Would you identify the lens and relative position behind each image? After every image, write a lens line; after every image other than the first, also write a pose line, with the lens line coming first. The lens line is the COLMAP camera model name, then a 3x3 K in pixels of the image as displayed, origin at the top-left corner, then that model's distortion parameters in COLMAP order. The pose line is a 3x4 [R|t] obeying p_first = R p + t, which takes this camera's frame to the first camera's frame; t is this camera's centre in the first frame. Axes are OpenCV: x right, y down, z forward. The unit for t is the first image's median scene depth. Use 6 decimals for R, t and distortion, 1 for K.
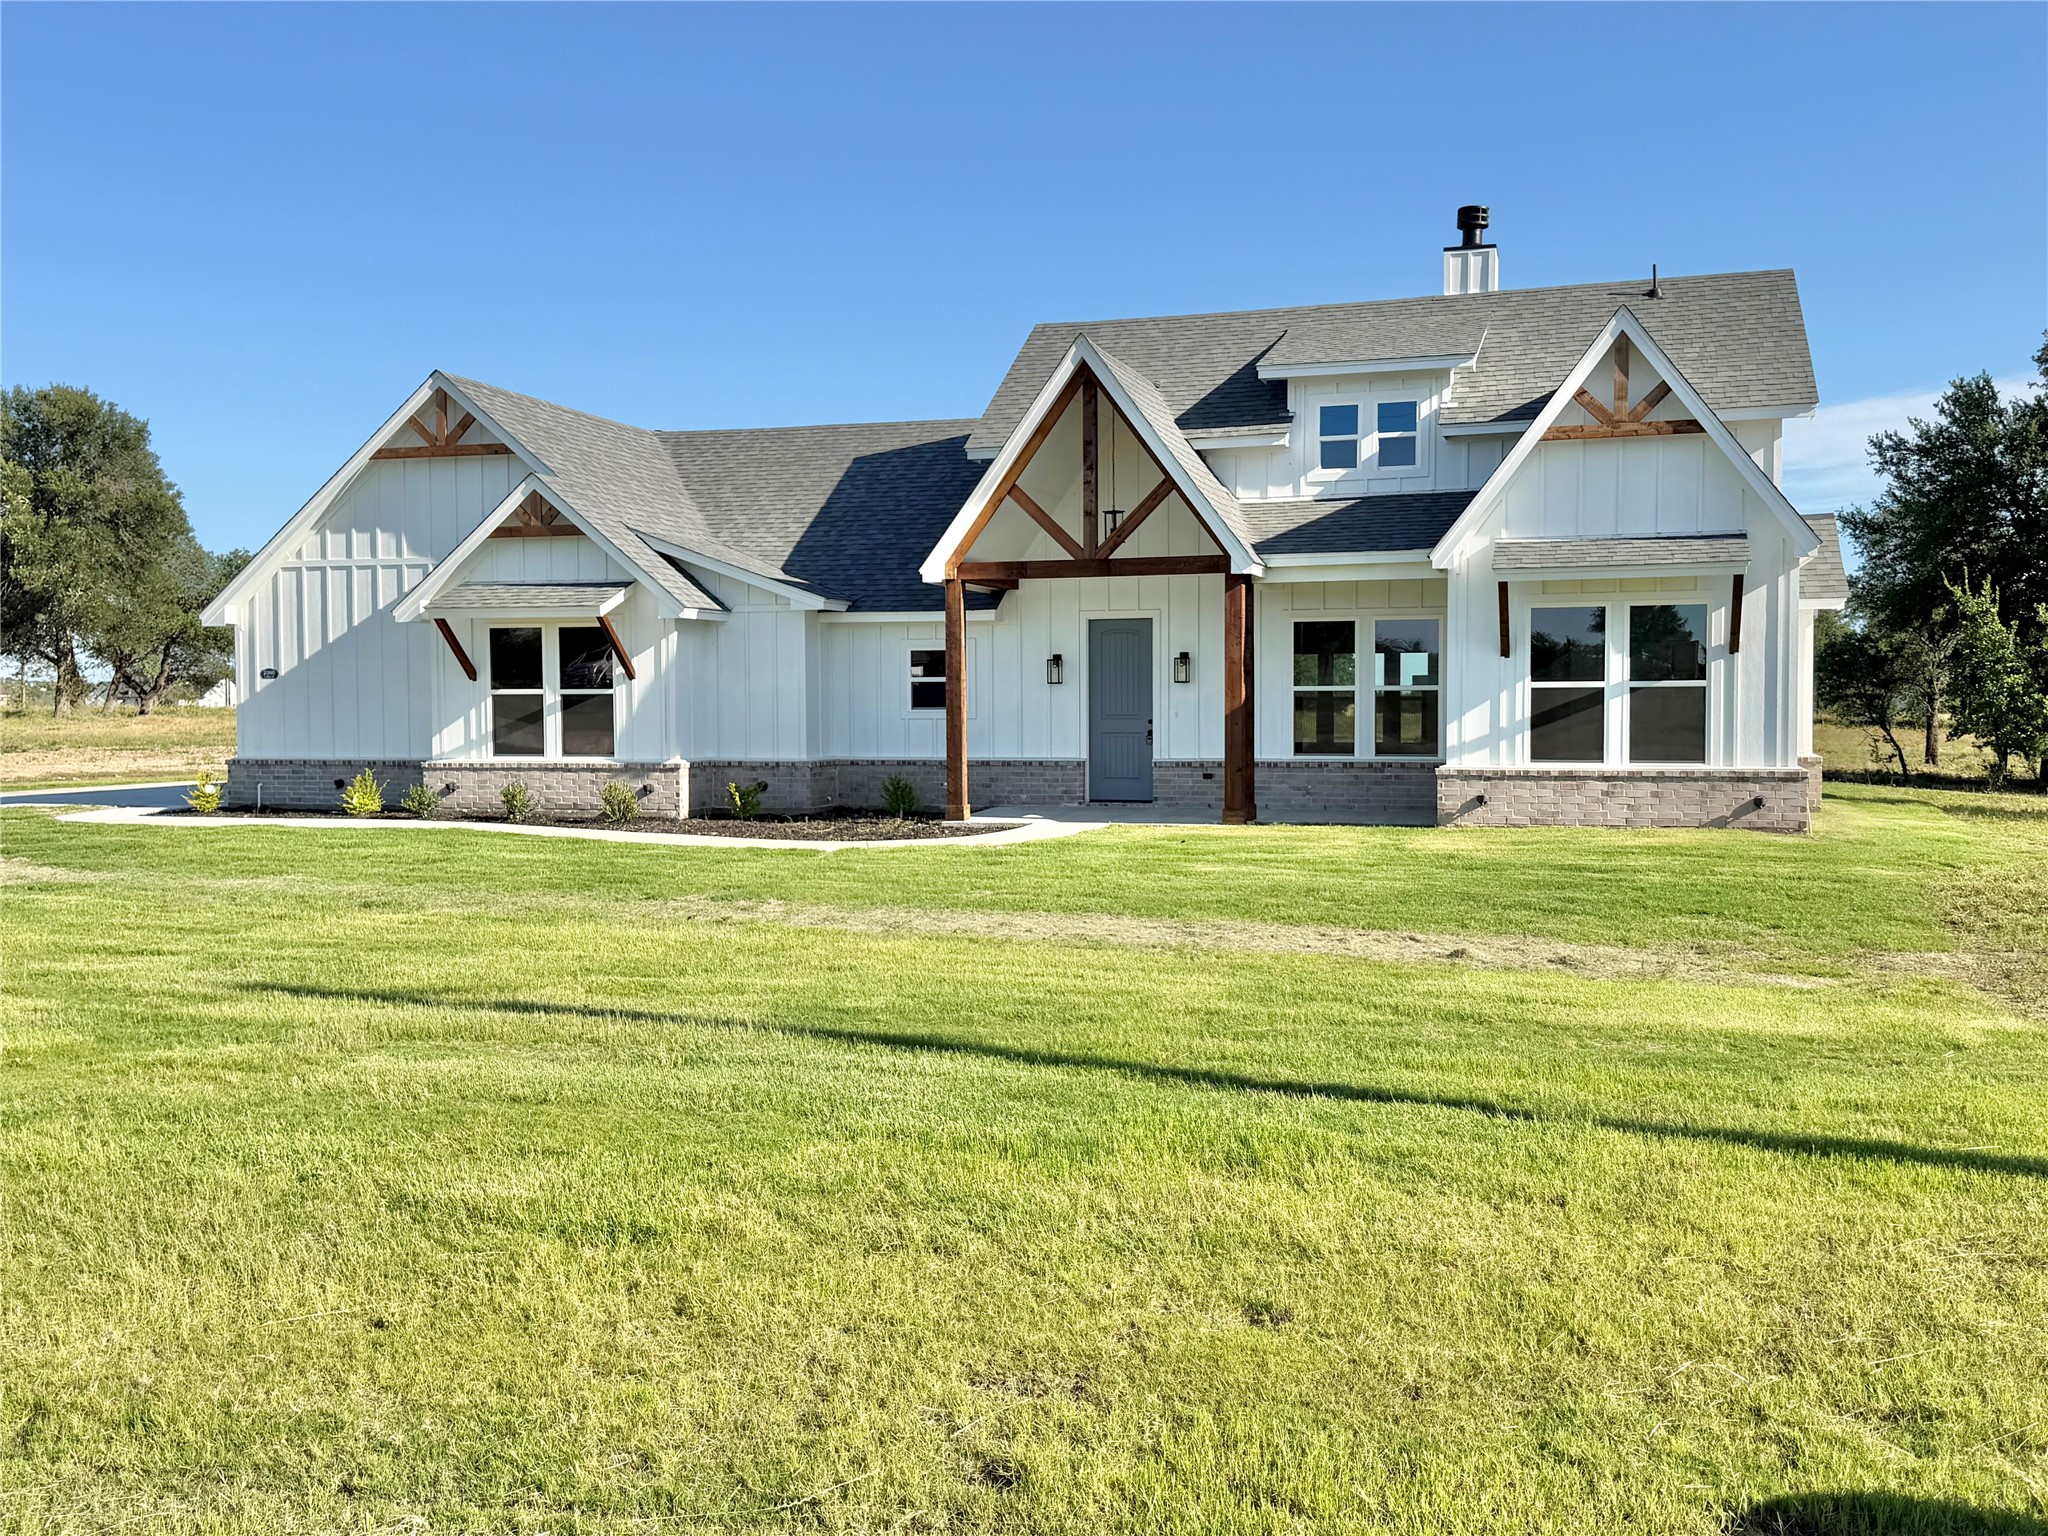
lens RADIAL K [[1891.0, 0, 1034.3], [0, 1891.0, 765.5], [0, 0, 1]] dist [0.198837, -0.457110]
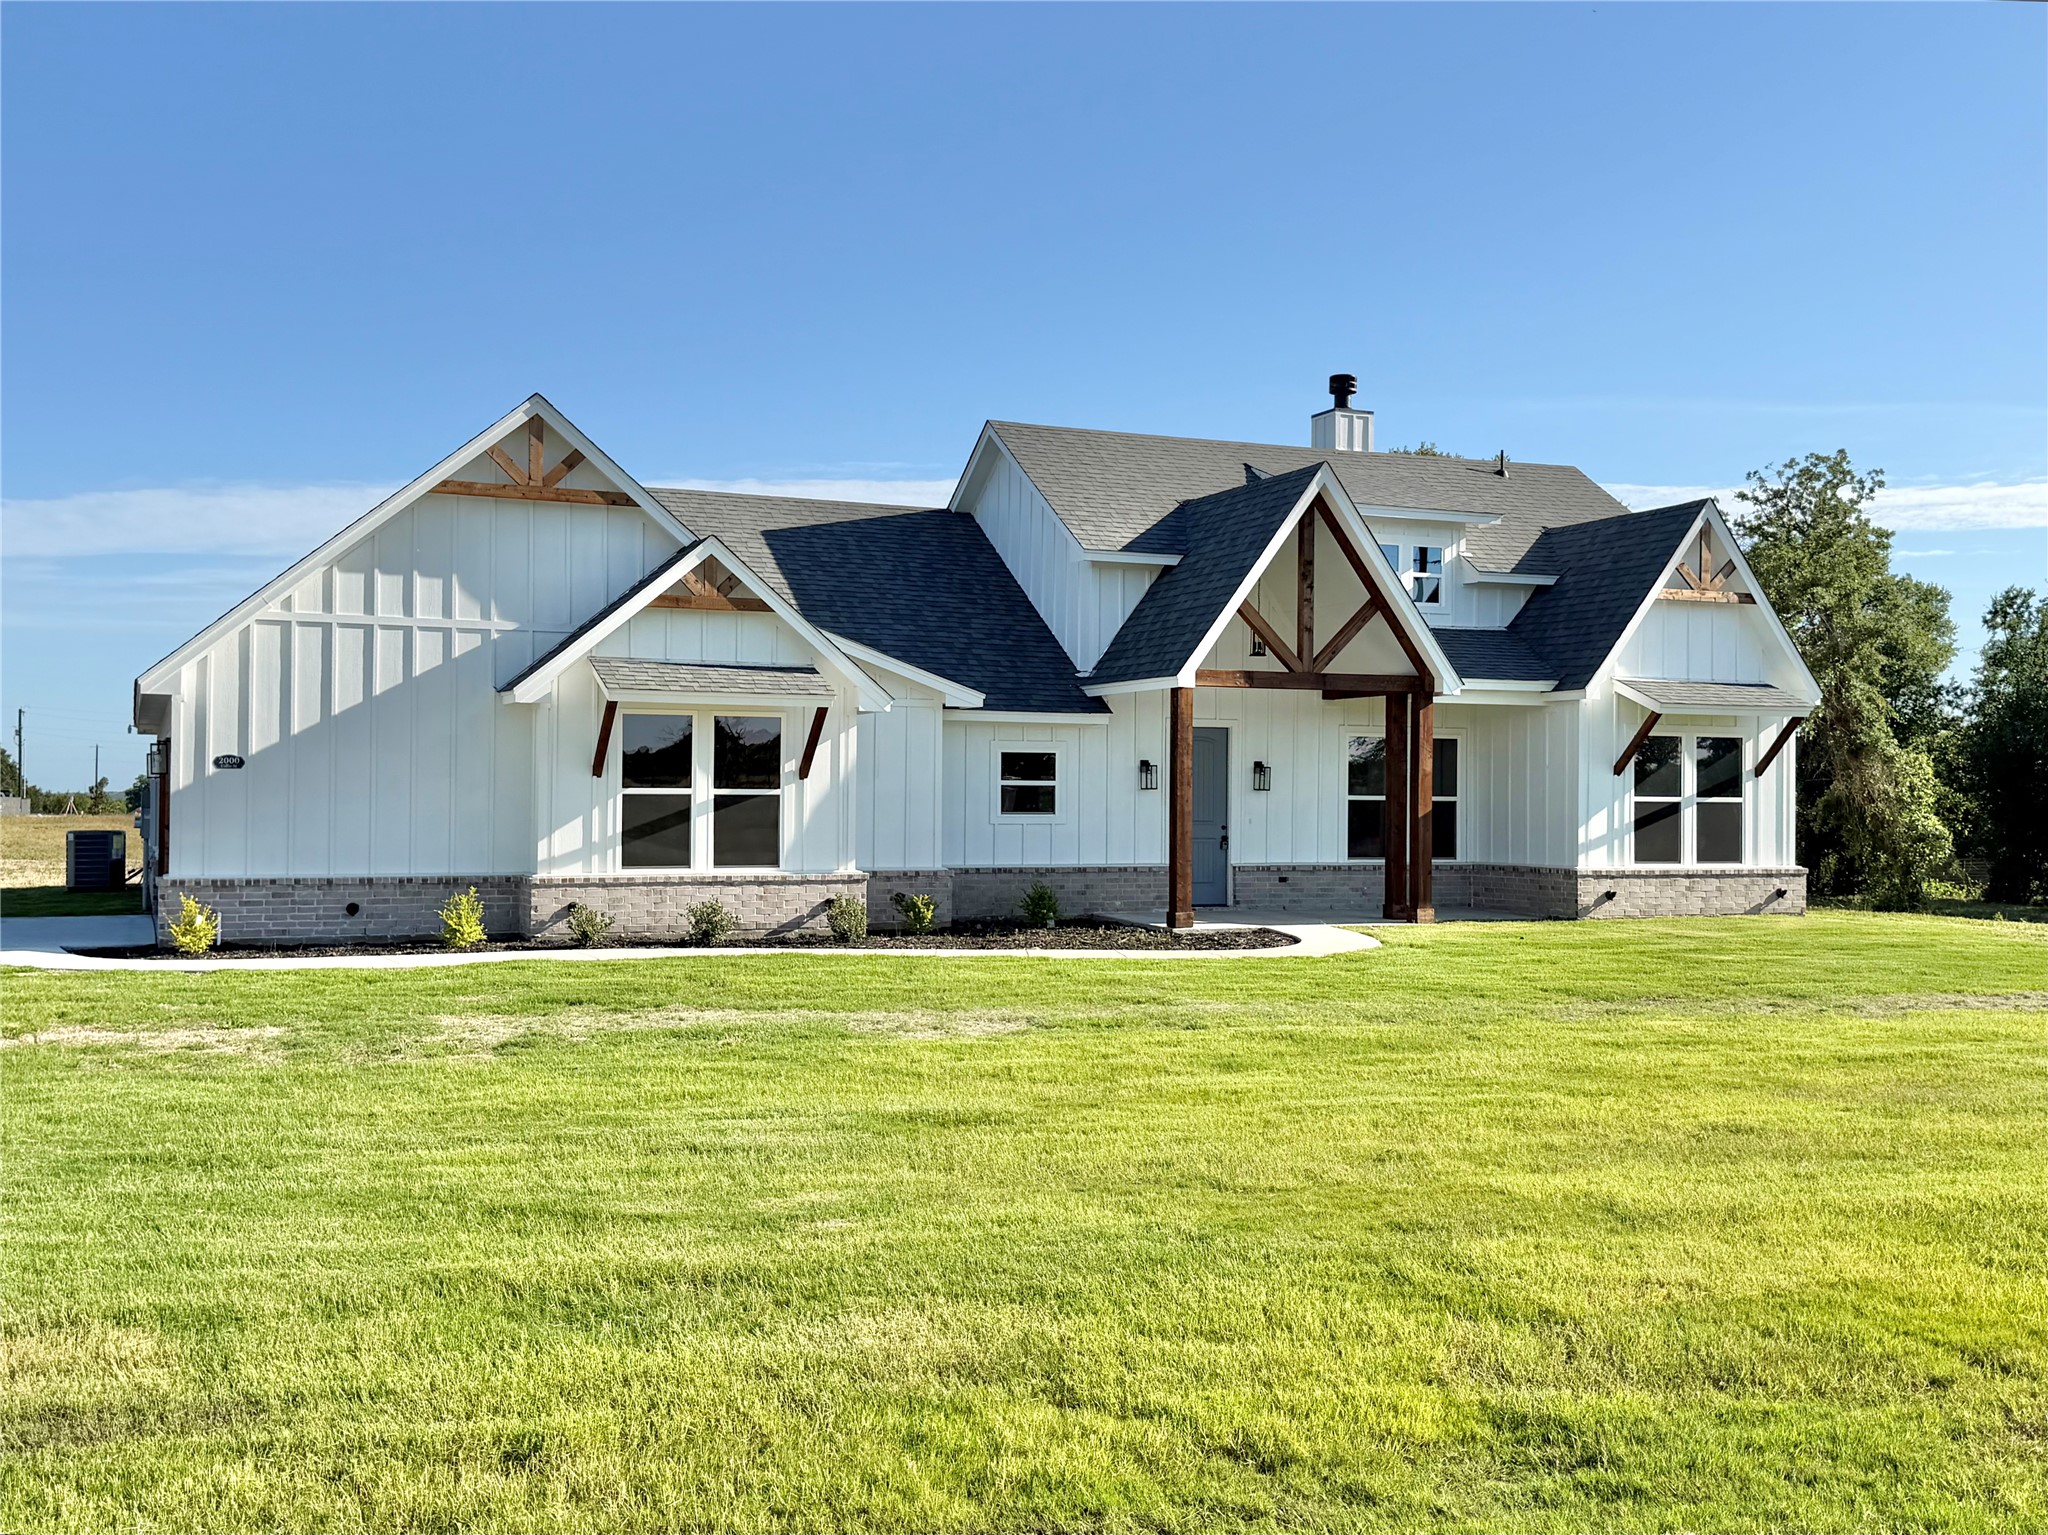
lens RADIAL K [[2044.8, 0, 1035.6], [0, 2044.8, 767.4], [0, 0, 1]] dist [0.170303, -0.304488]
pose [[0.762956, 0.020680, 0.646120, -0.753822], [0.012362, 0.998839, -0.046566, -0.005299], [-0.646332, 0.043515, 0.761814, 0.220677]]
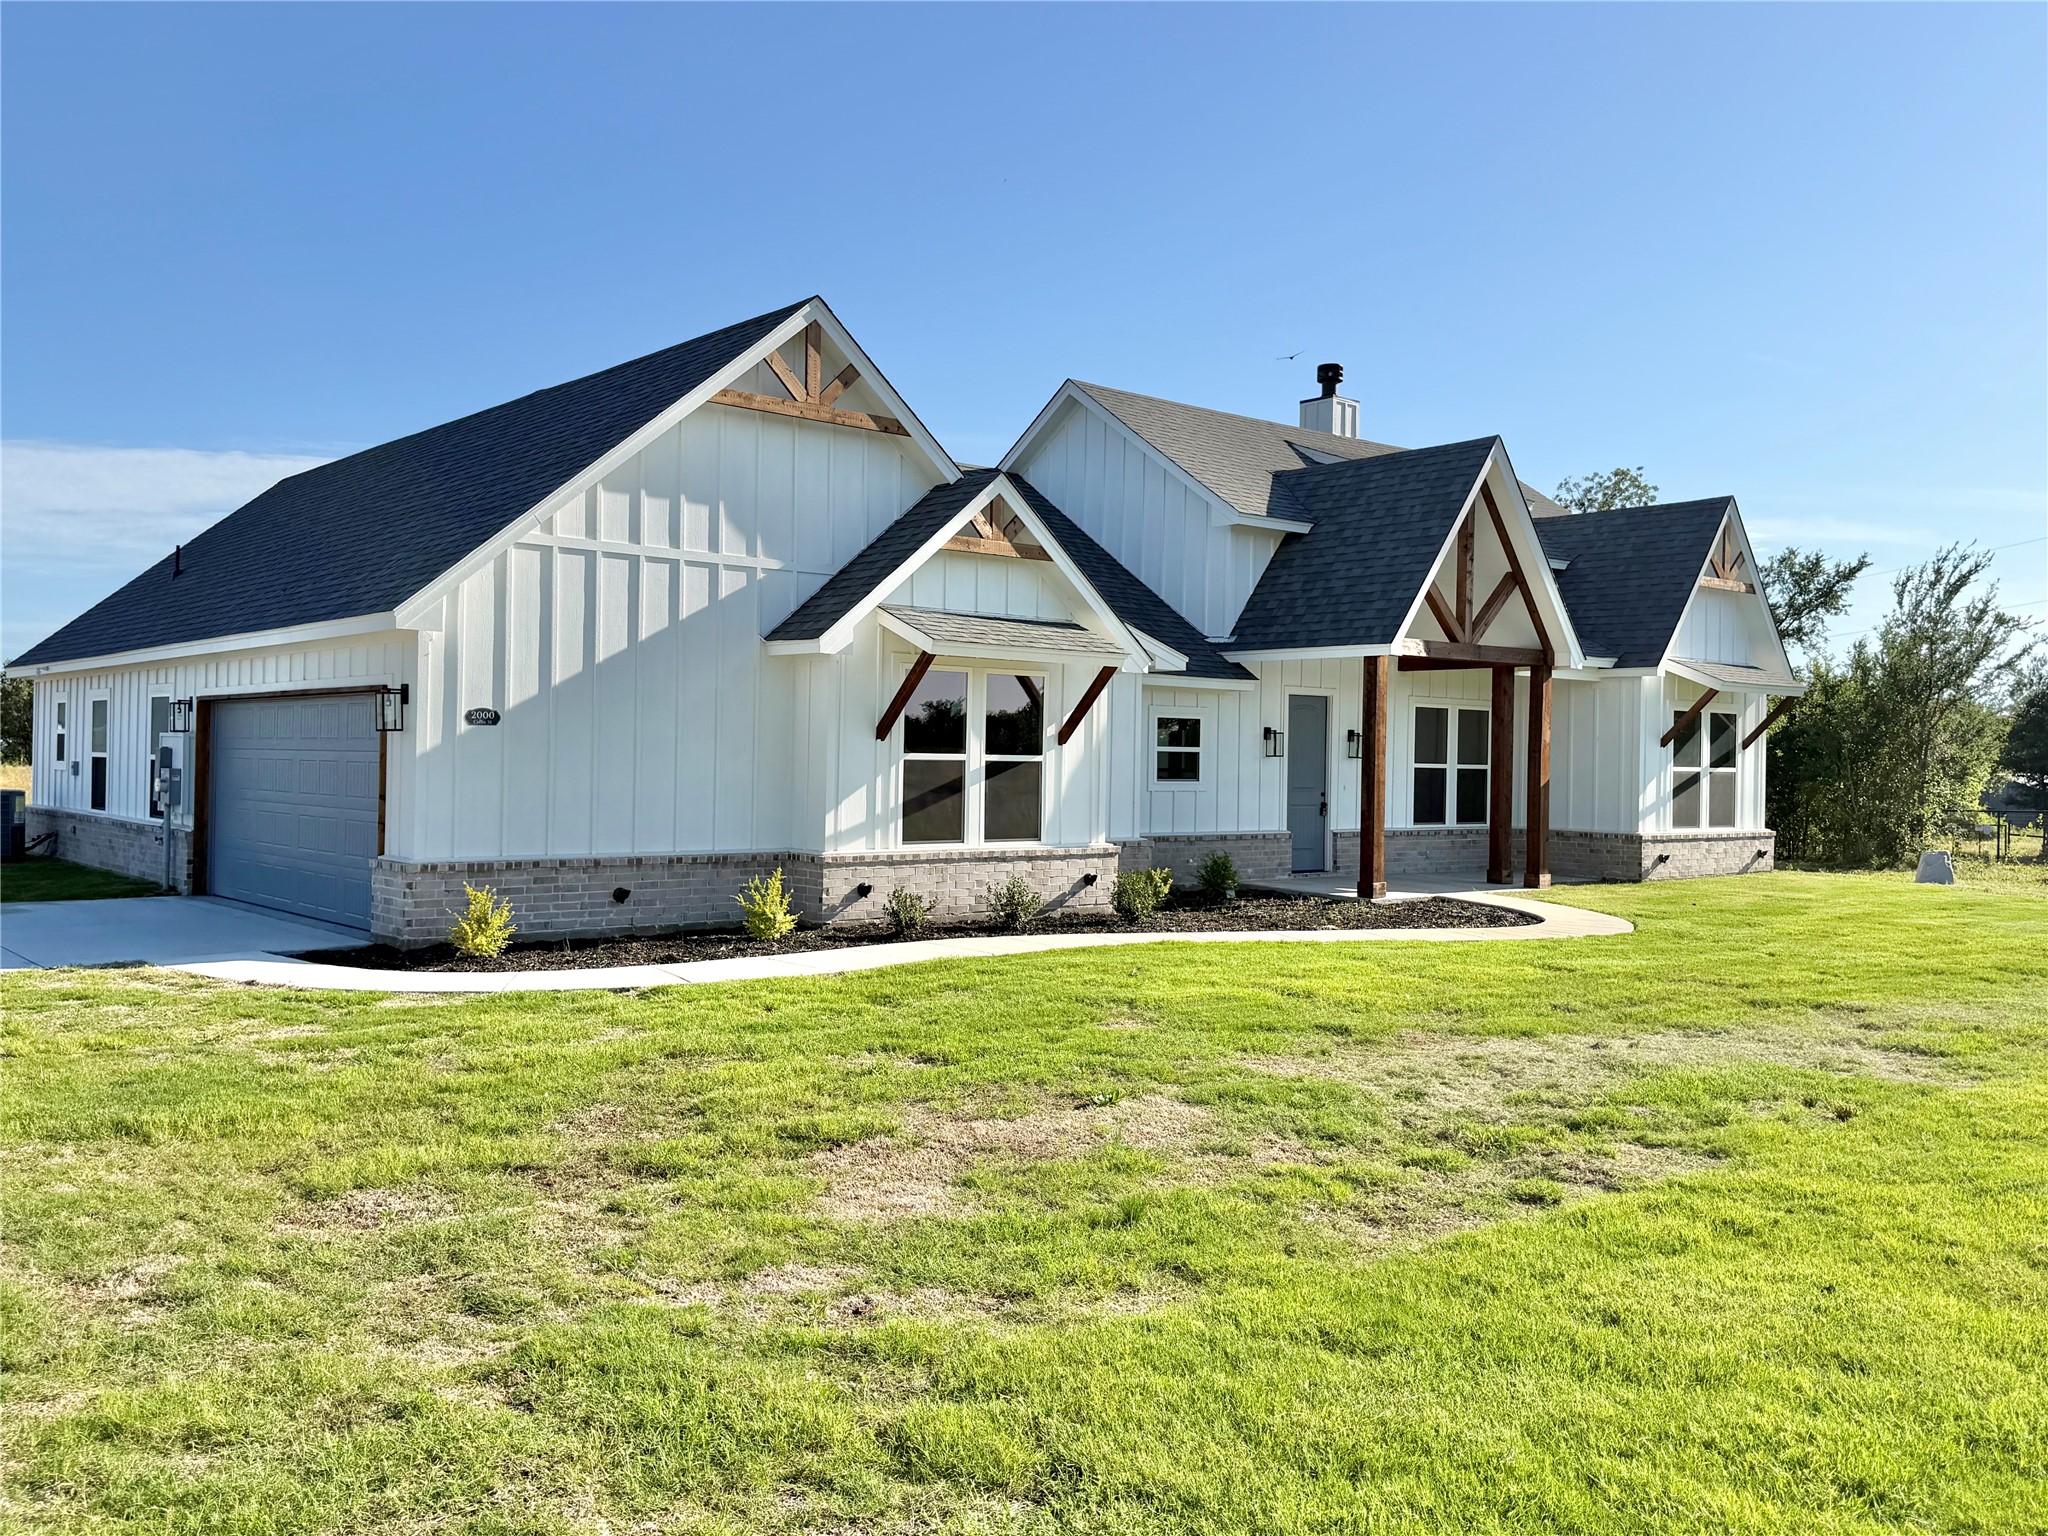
lens RADIAL K [[1687.3, 0, 1031.8], [0, 1687.3, 752.5], [0, 0, 1]] dist [0.162225, -0.308630]
pose [[0.541821, 0.017343, 0.840315, -0.835737], [0.010849, 0.999559, -0.027625, -0.022571], [-0.840424, 0.024084, 0.541394, 0.639459]]
